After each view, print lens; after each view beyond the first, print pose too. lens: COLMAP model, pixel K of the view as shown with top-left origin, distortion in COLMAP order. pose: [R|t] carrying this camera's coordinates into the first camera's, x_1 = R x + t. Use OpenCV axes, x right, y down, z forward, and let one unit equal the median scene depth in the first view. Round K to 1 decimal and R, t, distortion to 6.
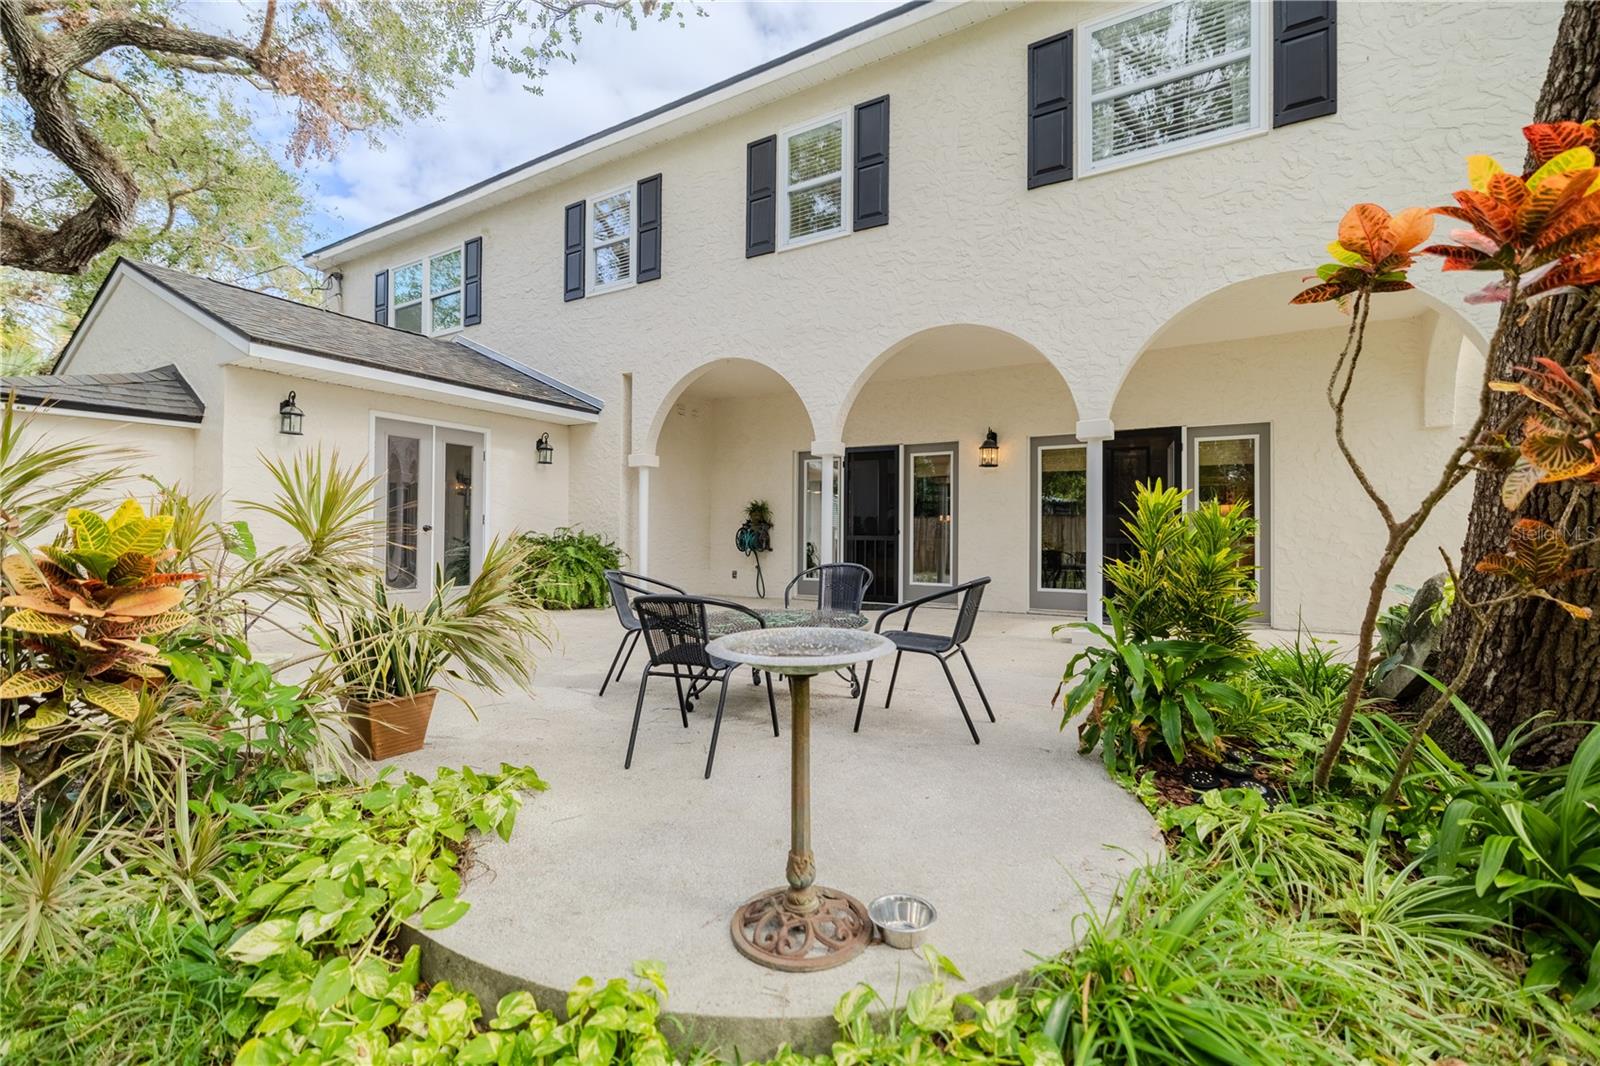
lens RADIAL K [[663.0, 0, 796.1], [0, 663.0, 522.7], [0, 0, 1]] dist [-0.000664, -0.000141]
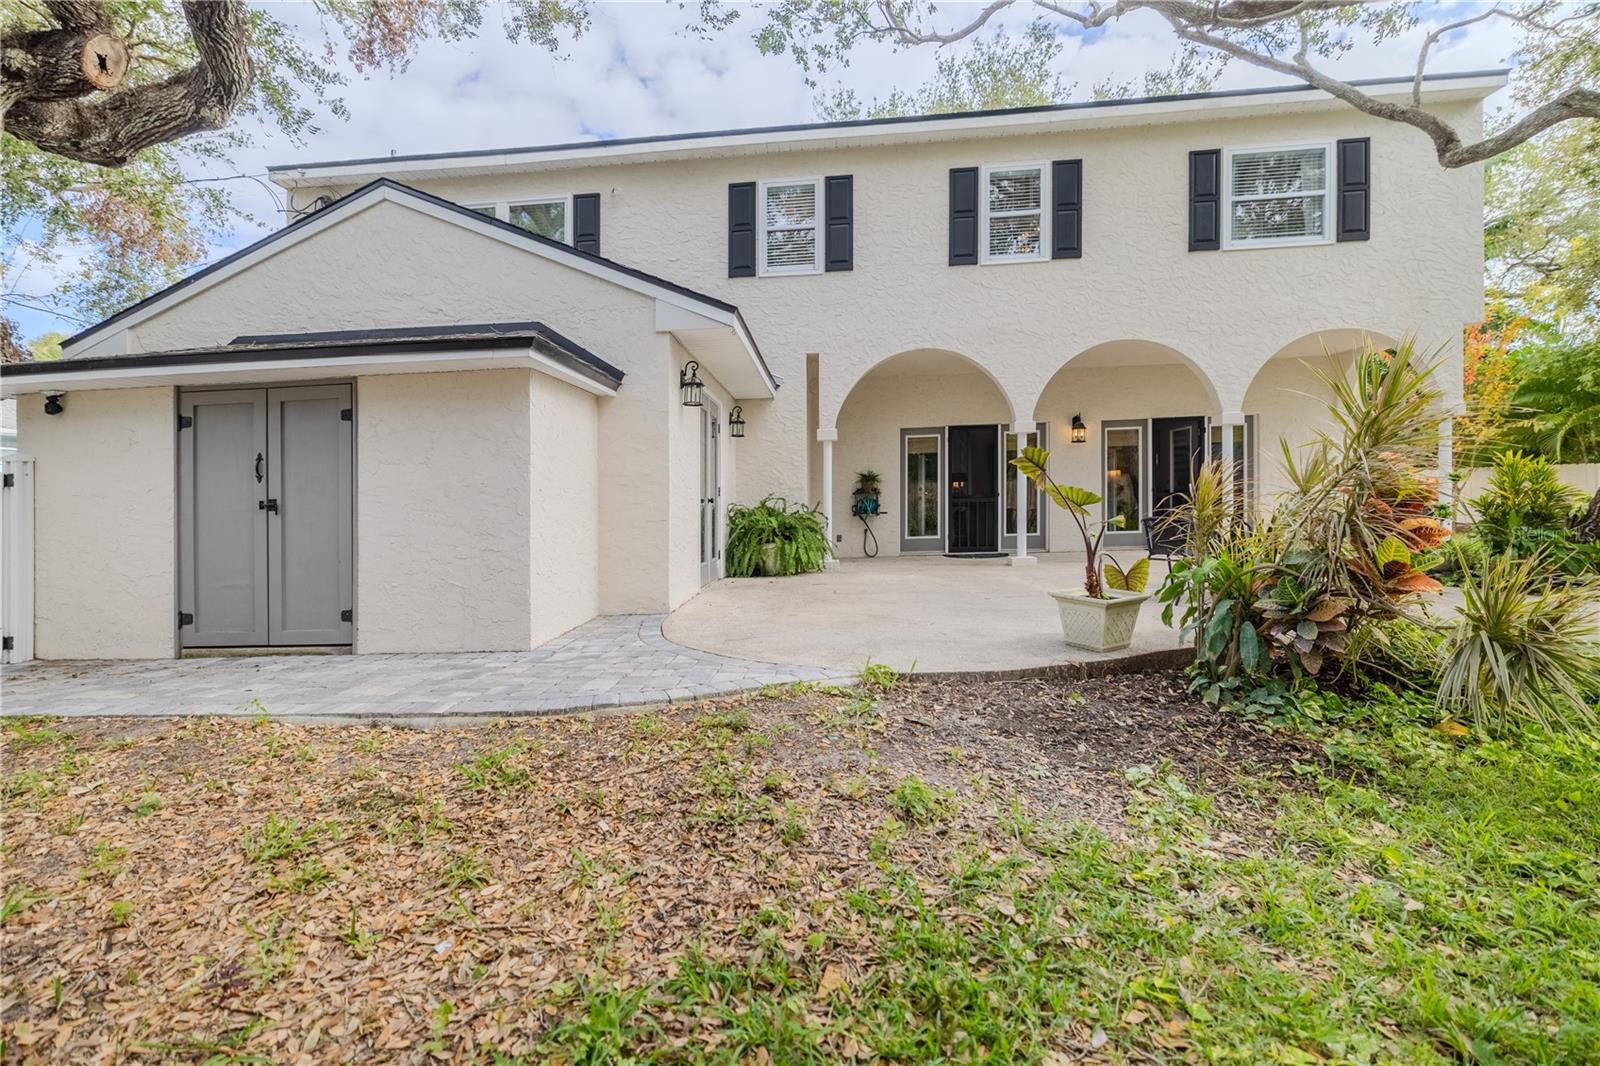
lens RADIAL K [[674.5, 0, 776.5], [0, 674.5, 507.2], [0, 0, 1]] dist [-0.000608, -0.000072]
pose [[0.904347, -0.034904, 0.425367, -0.852259], [0.029610, 0.999380, 0.019051, 0.001509], [-0.425769, -0.004634, 0.904820, 0.035661]]
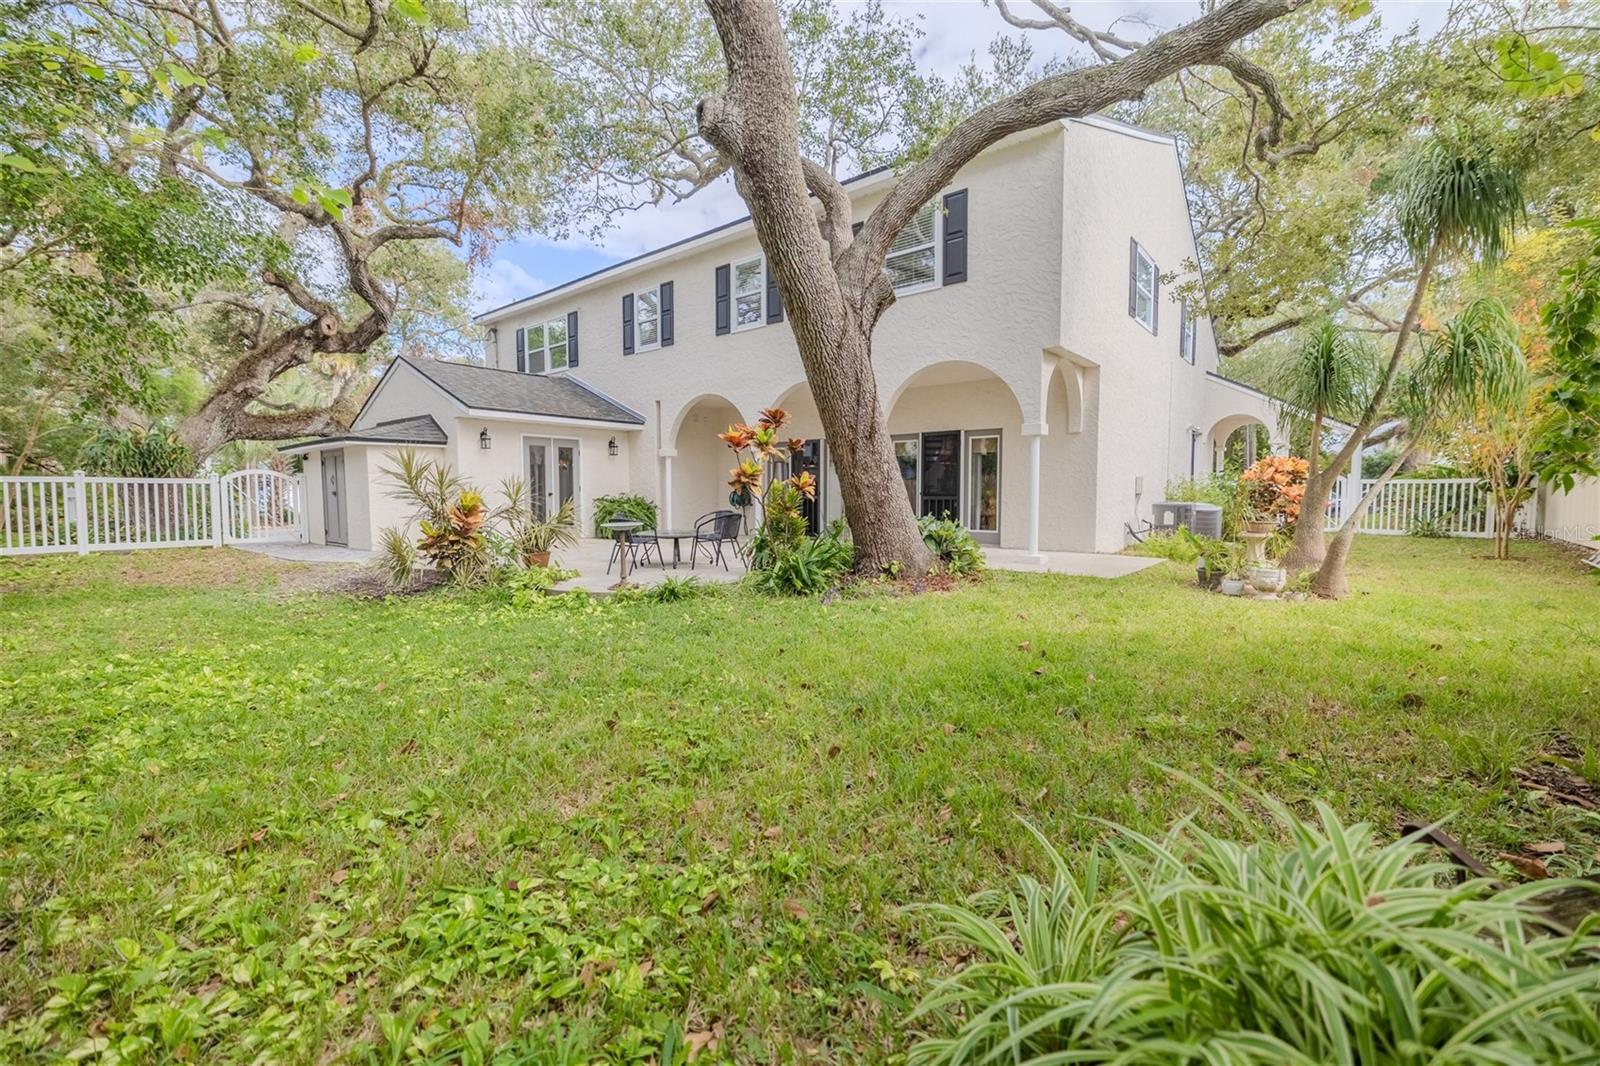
lens RADIAL K [[663.0, 0, 796.1], [0, 663.0, 522.7], [0, 0, 1]] dist [-0.000664, -0.000141]
pose [[0.986153, -0.001364, -0.165831, 0.400087], [0.012062, 0.997907, 0.063523, -0.019919], [0.165397, -0.064644, 0.984106, -0.668210]]
